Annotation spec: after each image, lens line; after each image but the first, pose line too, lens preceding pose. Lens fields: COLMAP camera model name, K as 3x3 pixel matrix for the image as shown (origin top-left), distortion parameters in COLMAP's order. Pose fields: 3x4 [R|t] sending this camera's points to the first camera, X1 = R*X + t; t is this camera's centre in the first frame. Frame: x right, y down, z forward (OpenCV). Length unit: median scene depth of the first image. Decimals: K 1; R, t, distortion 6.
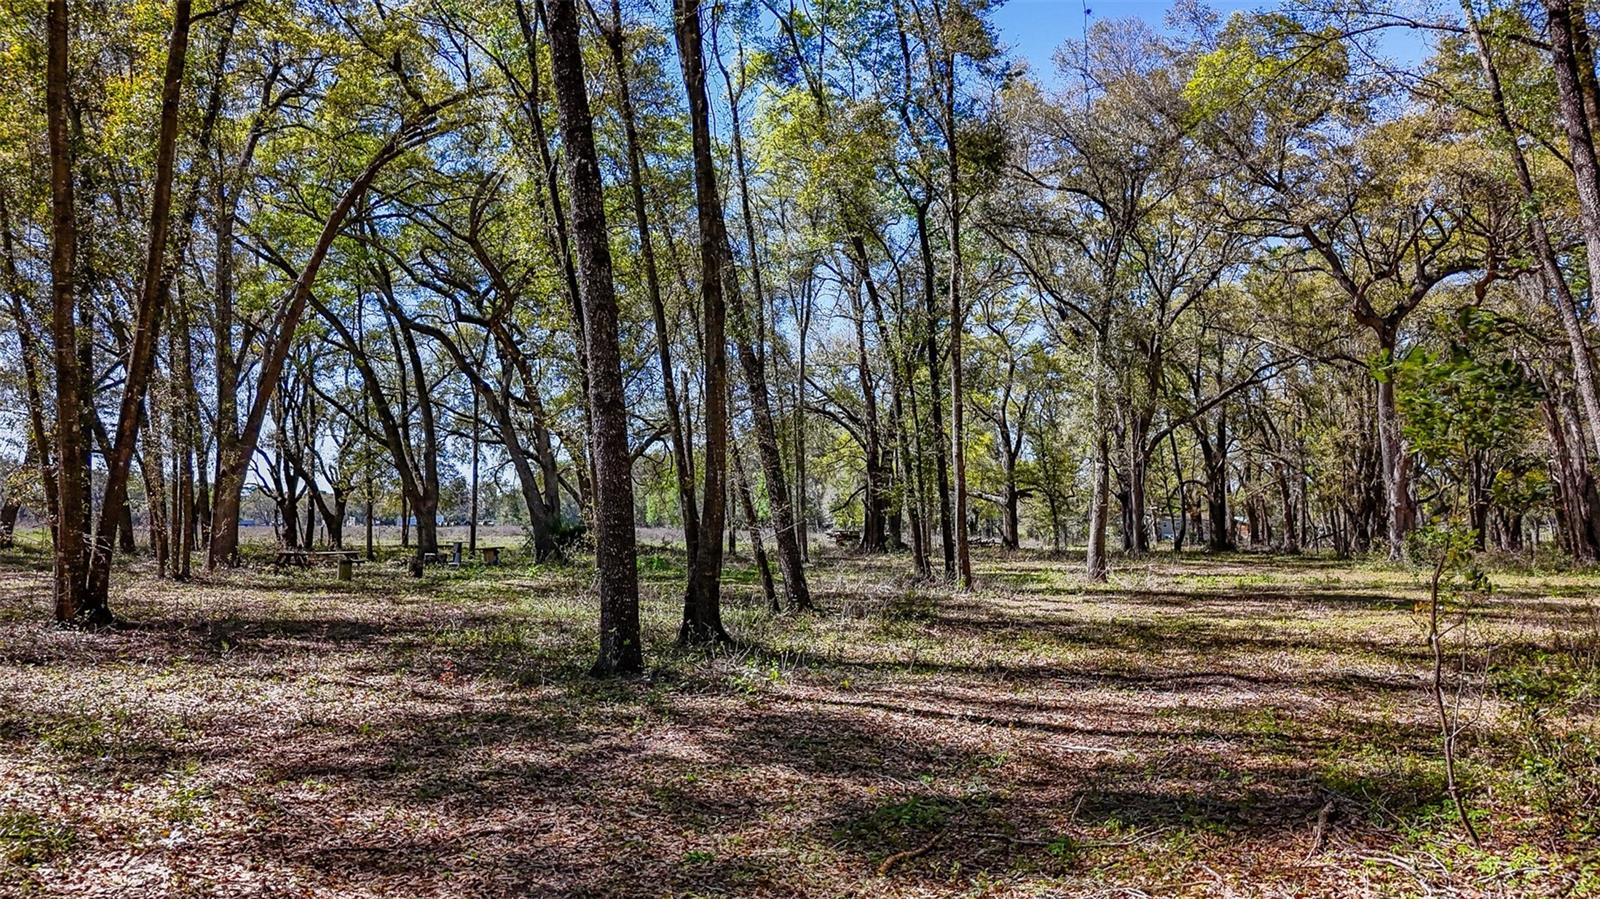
lens RADIAL K [[1166.0, 0, 800.0], [0, 1166.0, 449.5], [0, 0, 1]] dist [0.075802, -0.082107]
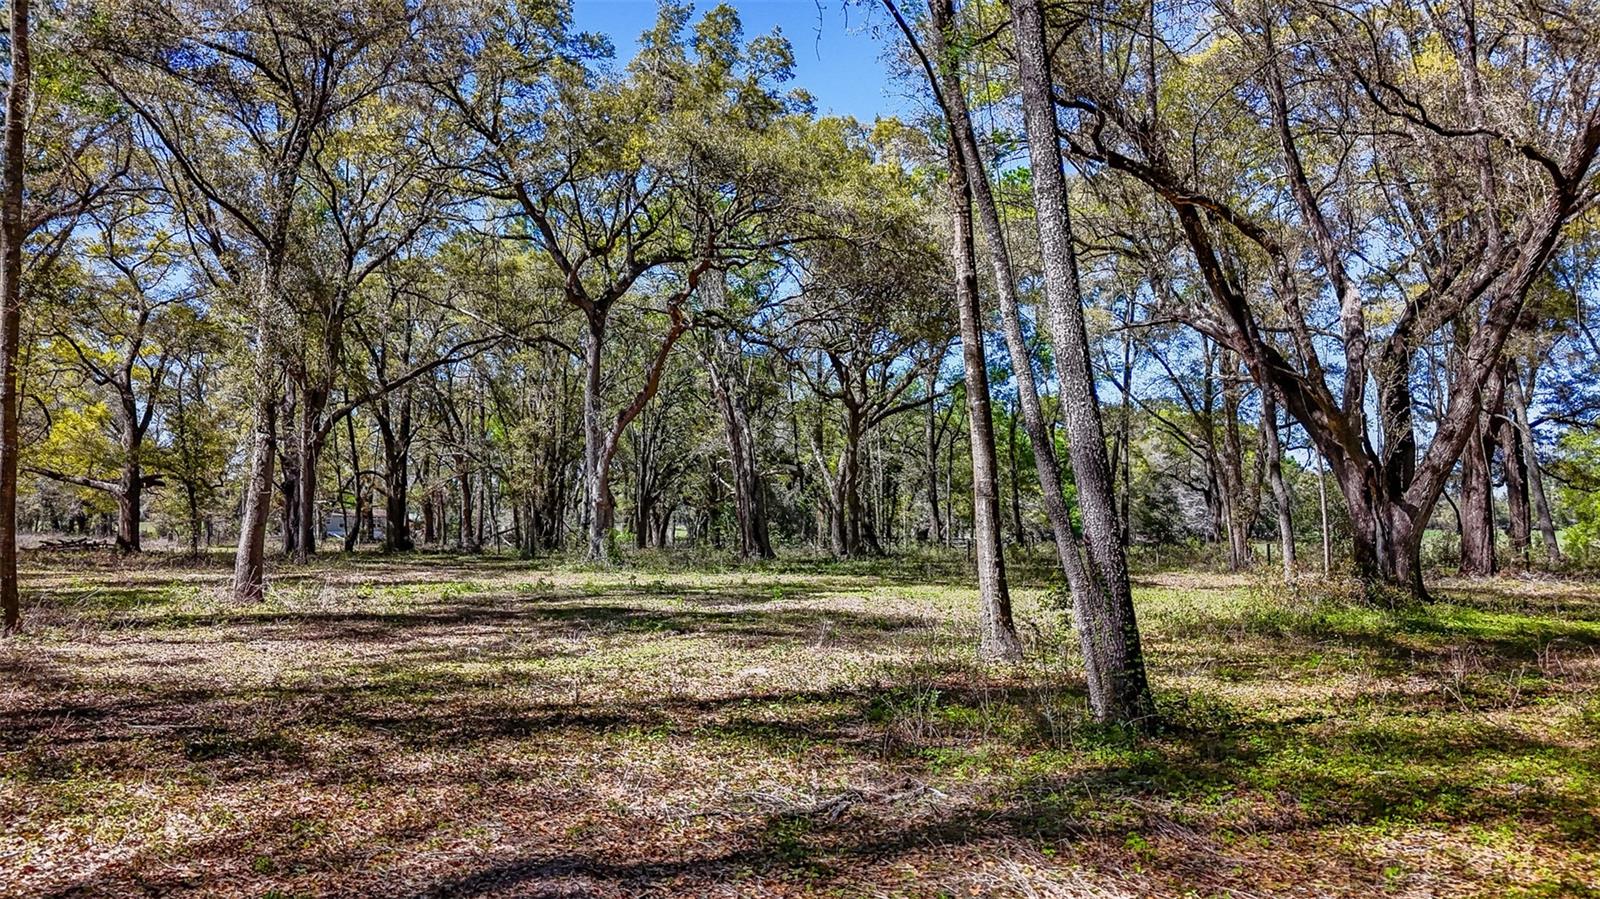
lens RADIAL K [[1166.0, 0, 800.0], [0, 1166.0, 449.5], [0, 0, 1]] dist [0.075802, -0.082107]
pose [[0.775025, 0.047236, 0.630163, 0.068829], [-0.048584, 0.998705, -0.015108, 0.019366], [-0.630061, -0.018907, 0.776316, 0.282545]]
